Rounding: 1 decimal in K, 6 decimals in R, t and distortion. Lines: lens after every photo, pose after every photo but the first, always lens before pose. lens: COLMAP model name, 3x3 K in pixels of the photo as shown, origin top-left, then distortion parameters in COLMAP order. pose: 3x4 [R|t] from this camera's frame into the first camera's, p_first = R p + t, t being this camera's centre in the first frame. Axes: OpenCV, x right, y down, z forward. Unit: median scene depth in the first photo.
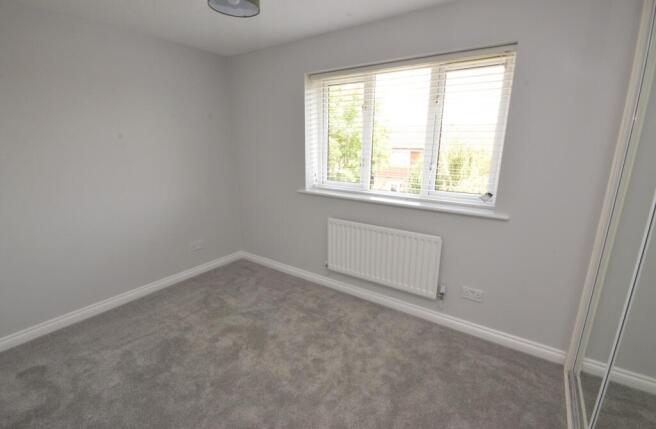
lens RADIAL K [[297.1, 0, 329.8], [0, 297.1, 218.0], [0, 0, 1]] dist [0.002574, 0.000804]
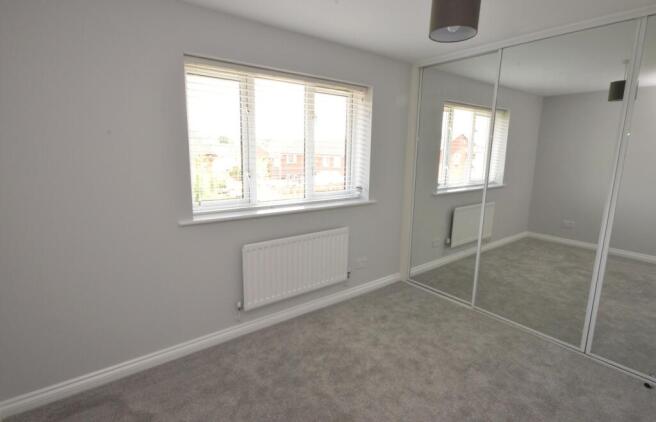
lens RADIAL K [[324.6, 0, 325.7], [0, 324.6, 211.5], [0, 0, 1]] dist [0.001293, 0.000042]
pose [[0.312533, -0.172542, 0.934105, -0.911679], [0.232624, 0.967324, 0.100847, -0.155440], [-0.920983, 0.185777, 0.342458, 0.621402]]
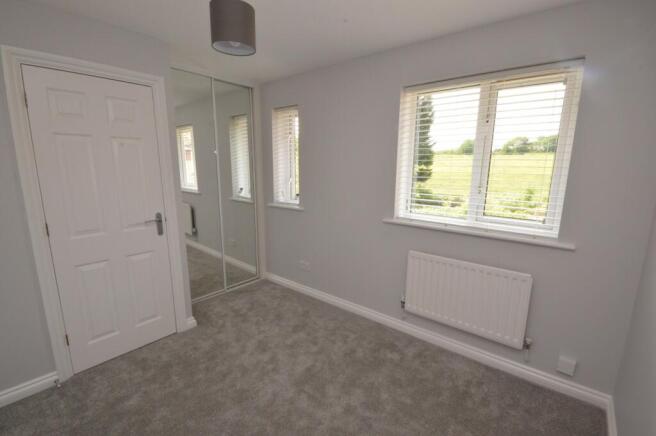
lens RADIAL K [[301.1, 0, 327.9], [0, 301.1, 215.2], [0, 0, 1]] dist [0.012017, -0.000379]
pose [[0.996147, 0.016276, -0.086171, -0.055600], [-0.023167, 0.996558, -0.079589, -0.009577], [0.084579, 0.081279, 0.993096, 0.036547]]
